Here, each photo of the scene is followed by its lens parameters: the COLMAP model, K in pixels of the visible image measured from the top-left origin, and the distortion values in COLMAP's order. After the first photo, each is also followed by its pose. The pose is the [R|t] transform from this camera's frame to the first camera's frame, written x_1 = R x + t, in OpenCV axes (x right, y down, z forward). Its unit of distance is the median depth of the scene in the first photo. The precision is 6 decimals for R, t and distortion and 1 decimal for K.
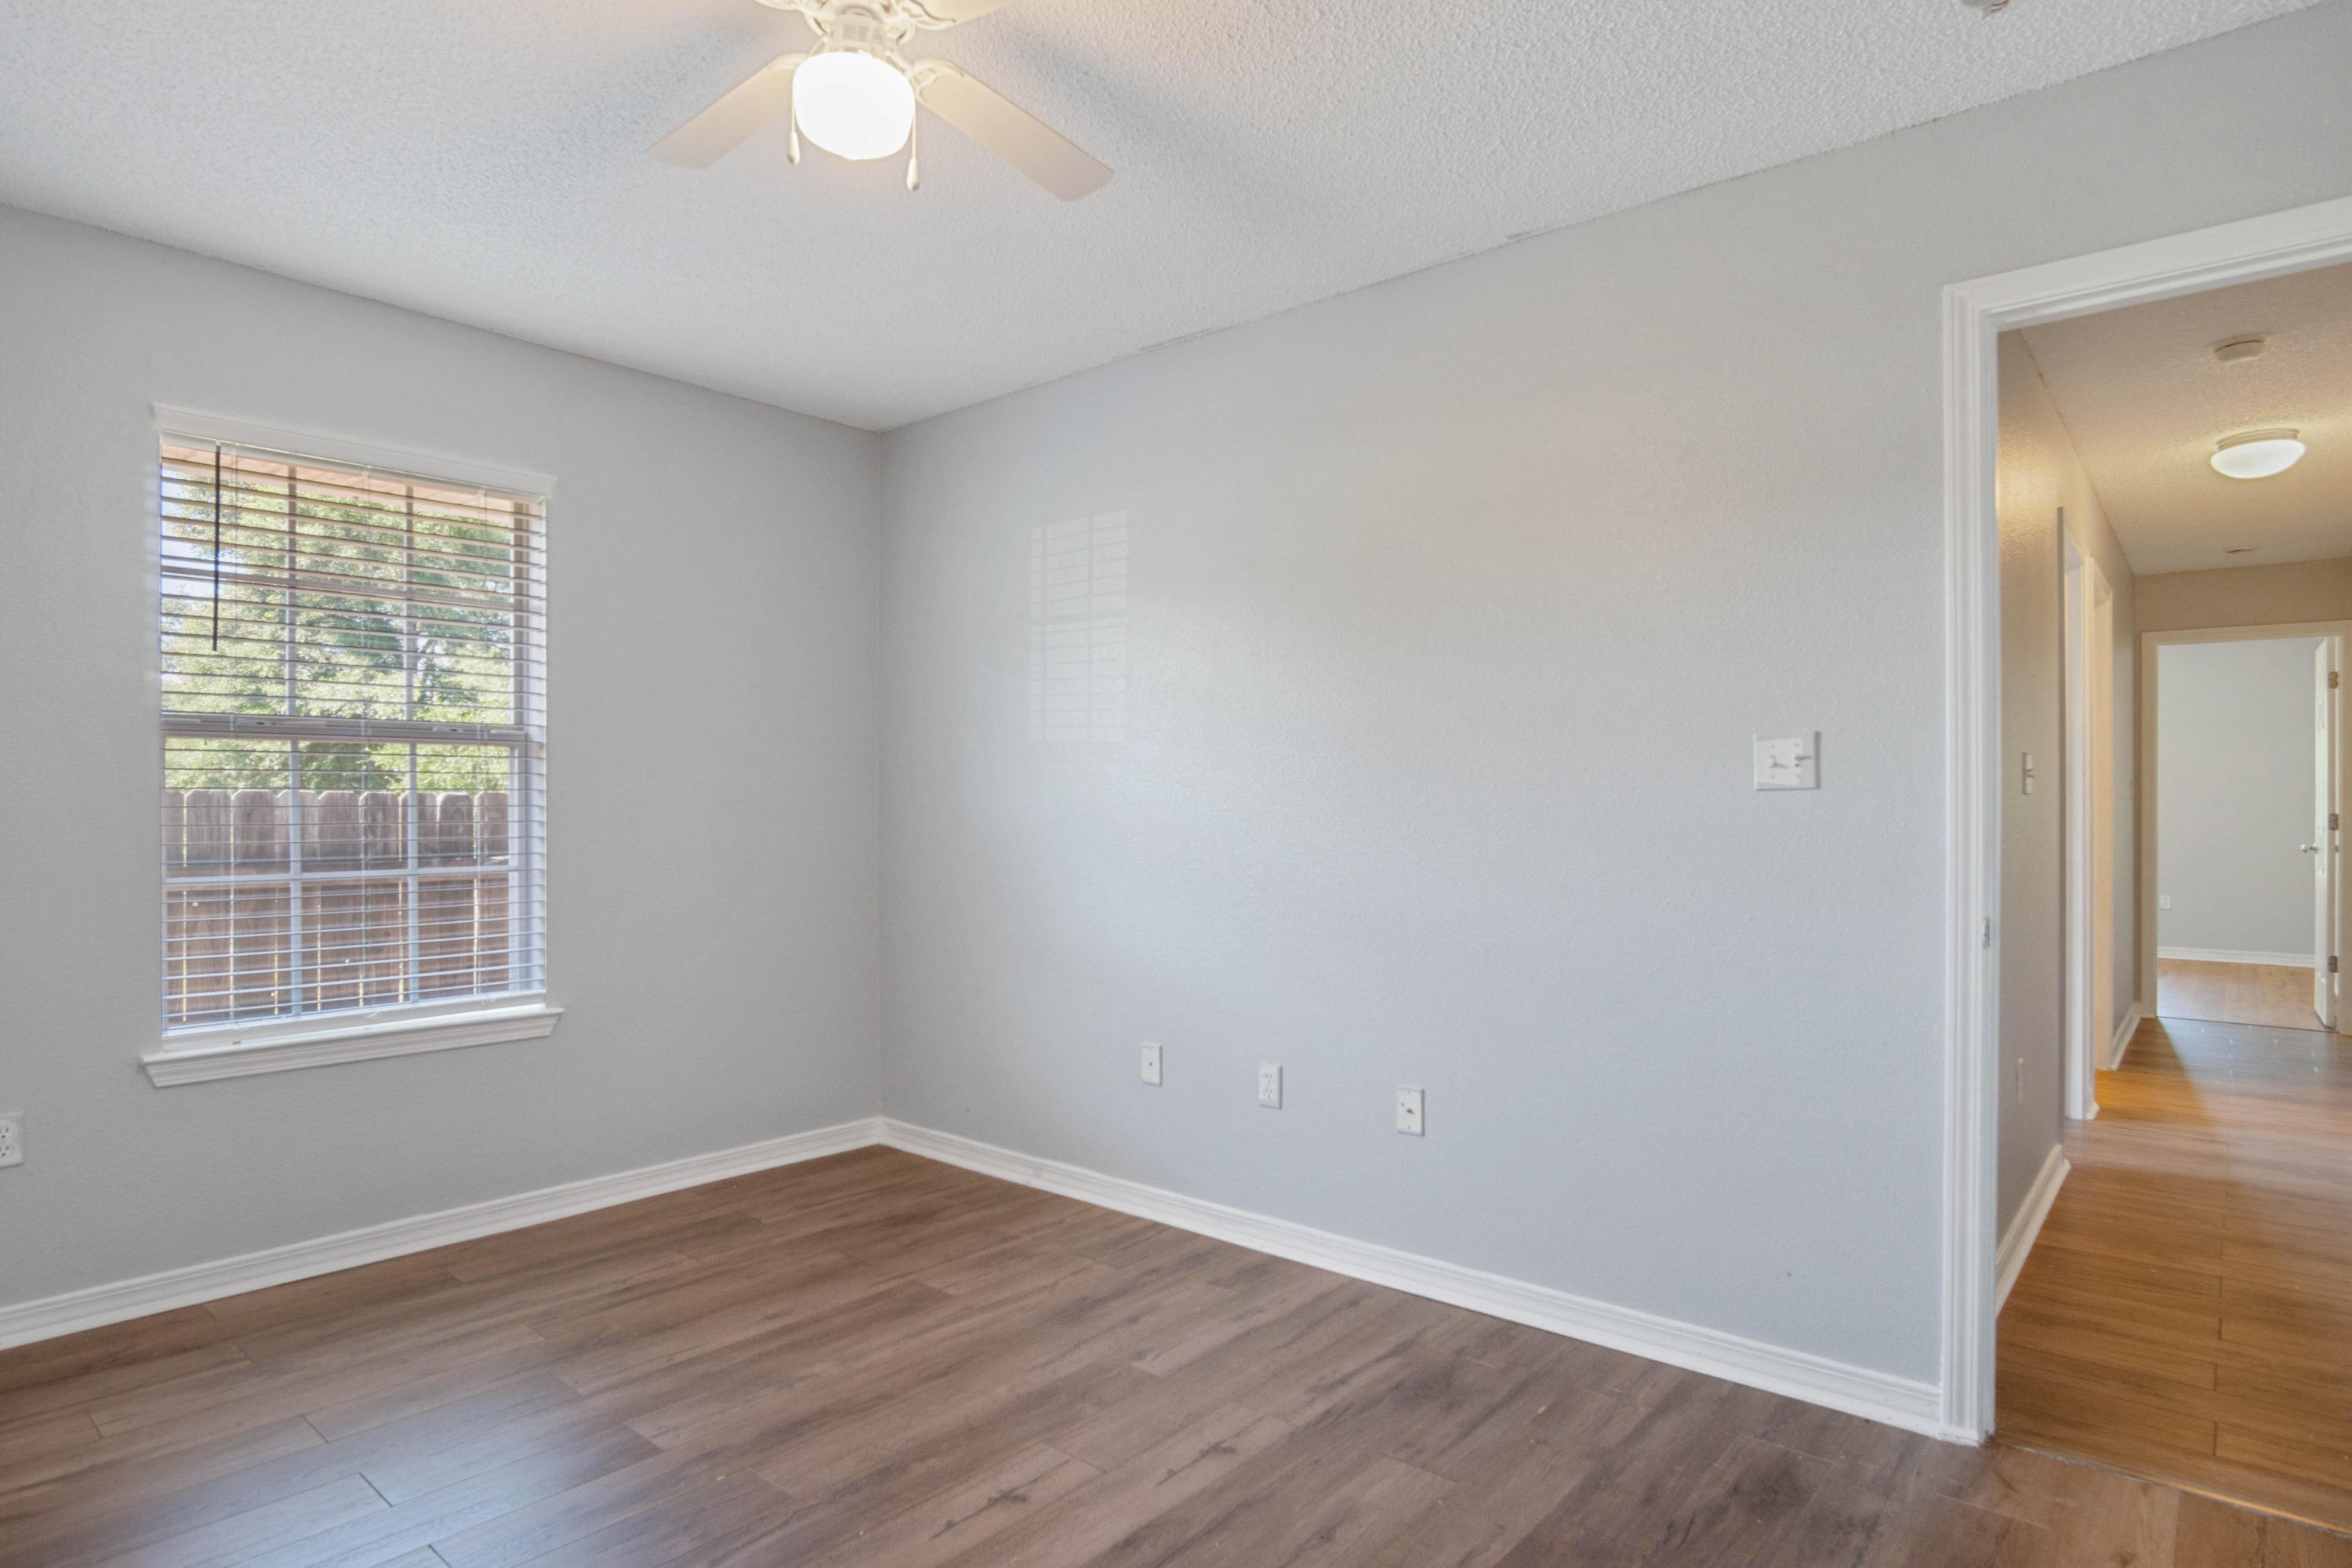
lens RADIAL K [[1265.9, 0, 1163.1], [0, 1265.9, 799.5], [0, 0, 1]] dist [-0.017118, 0.000547]
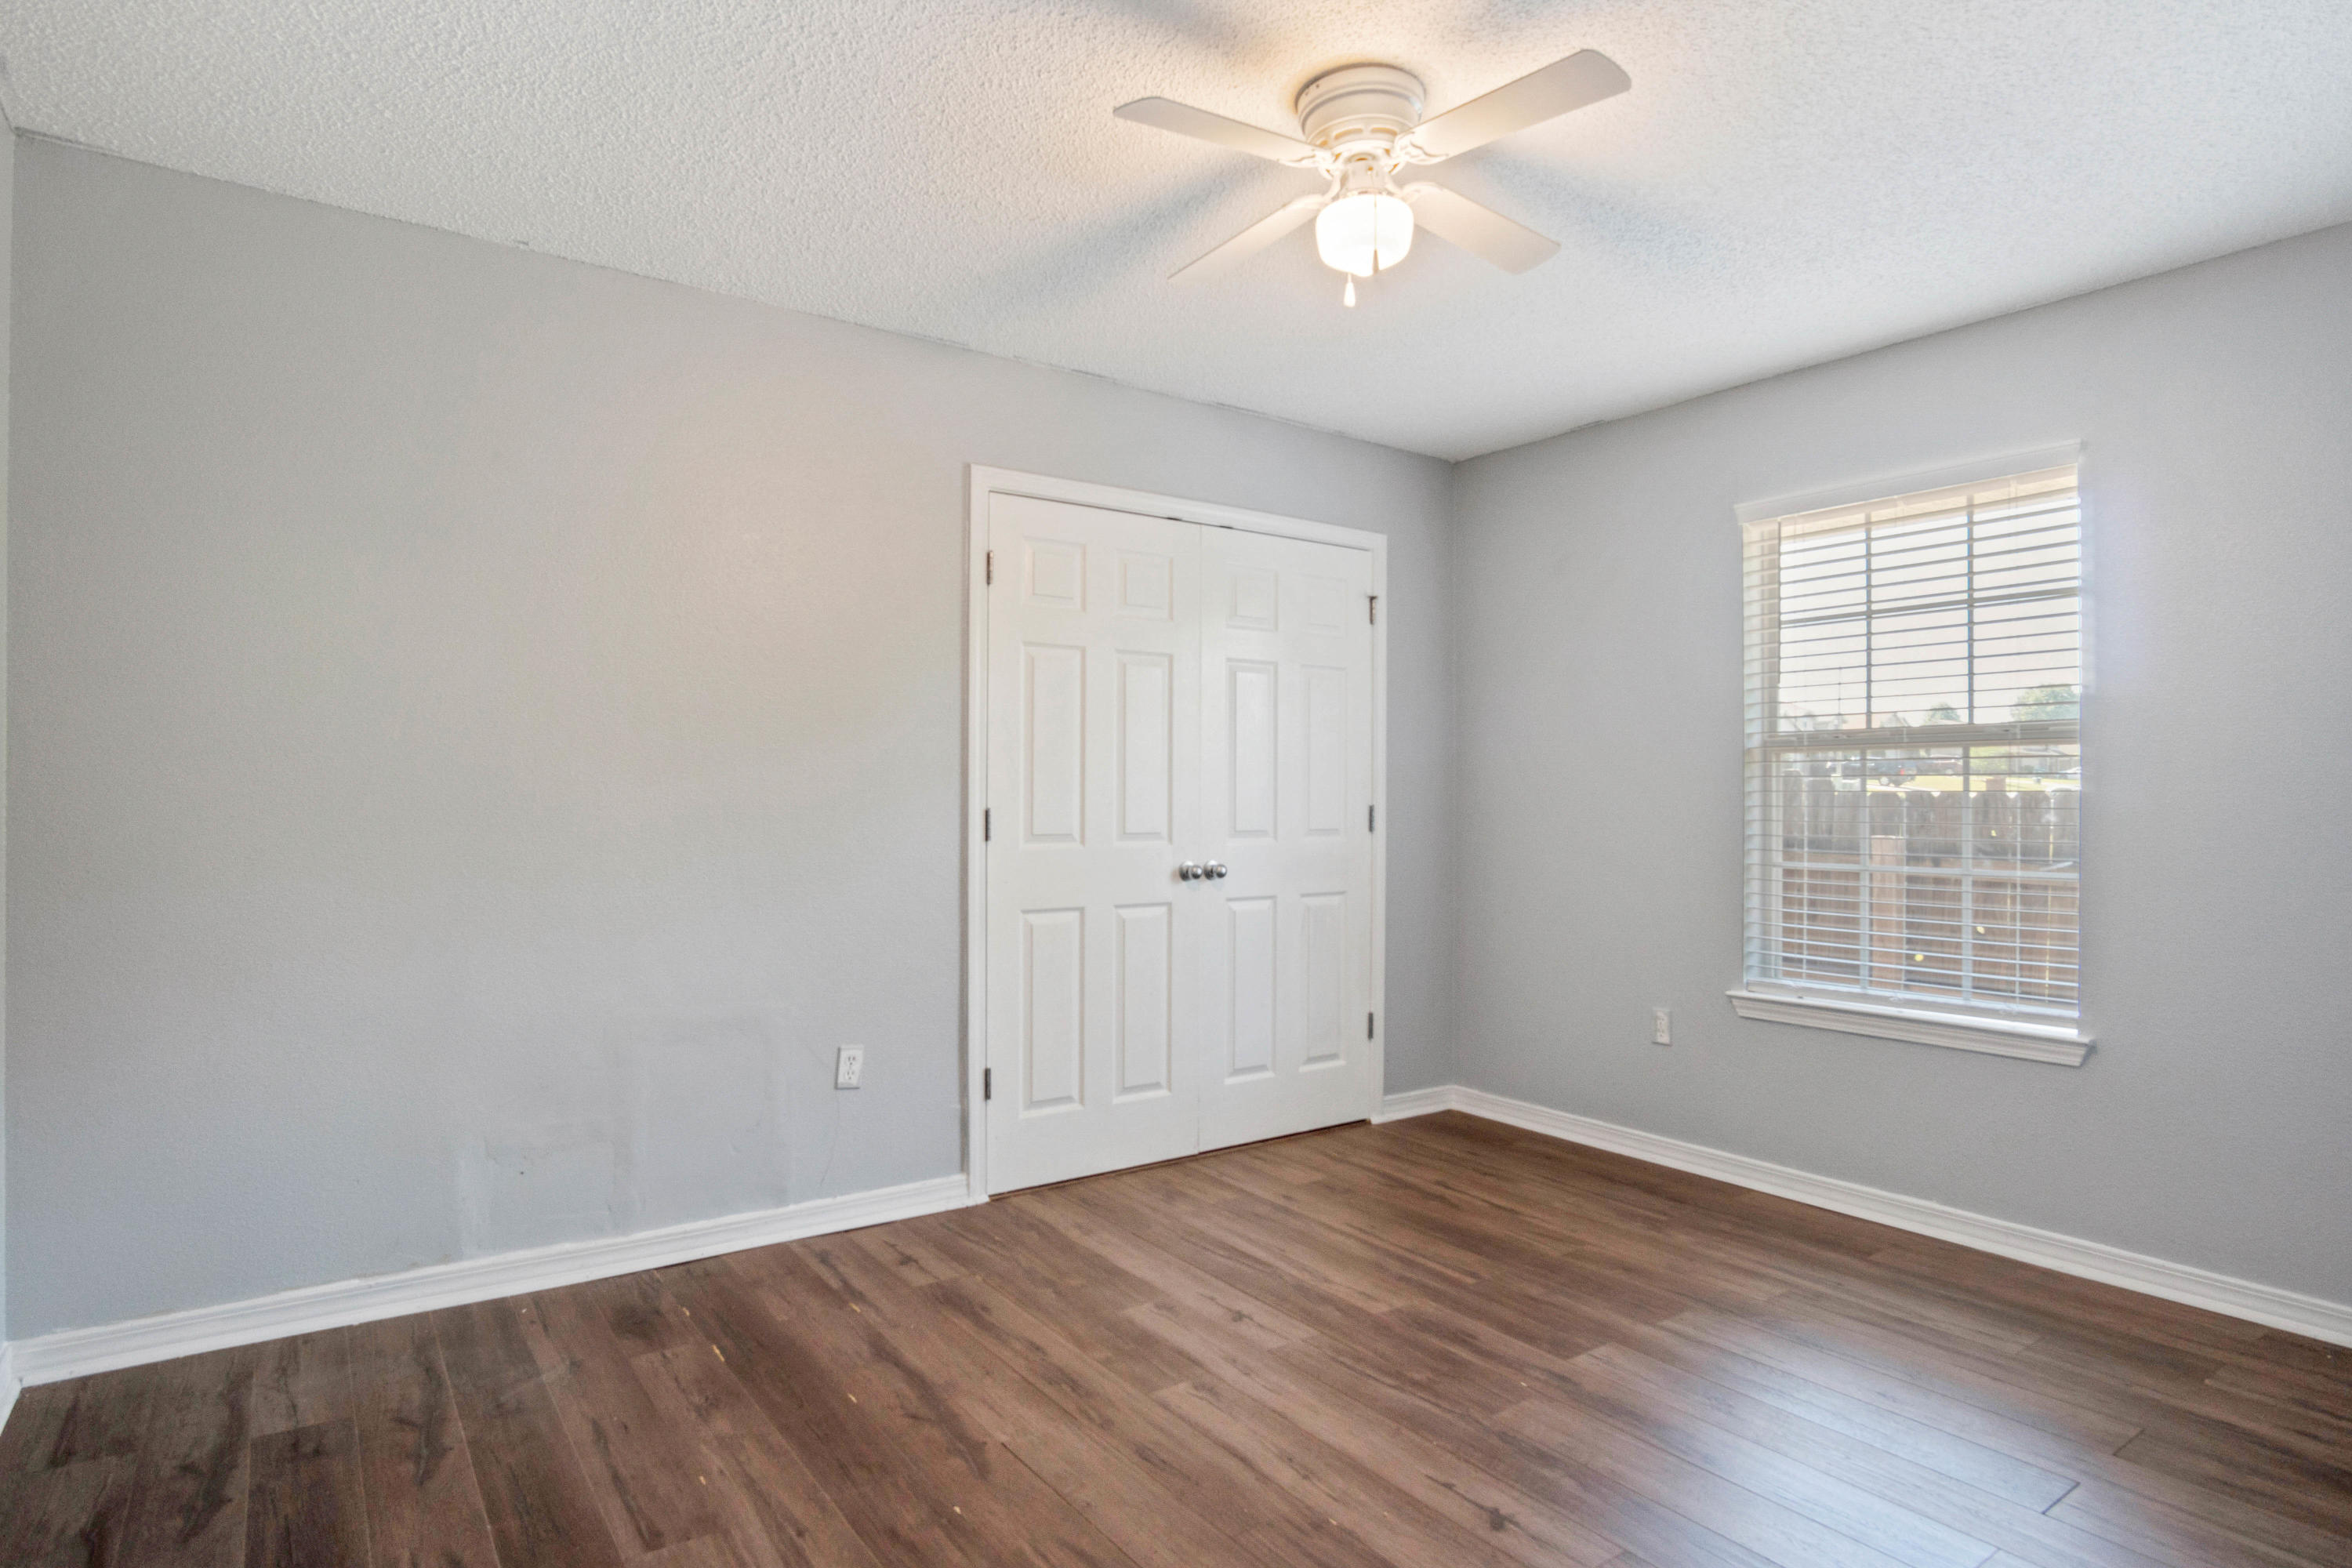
lens RADIAL K [[1265.9, 0, 1163.1], [0, 1265.9, 799.5], [0, 0, 1]] dist [-0.017118, 0.000547]
pose [[-0.241086, -0.001584, -0.970502, 0.561762], [-0.001791, 0.999998, -0.001187, 0.001051], [0.970502, 0.001452, -0.241089, 0.626155]]
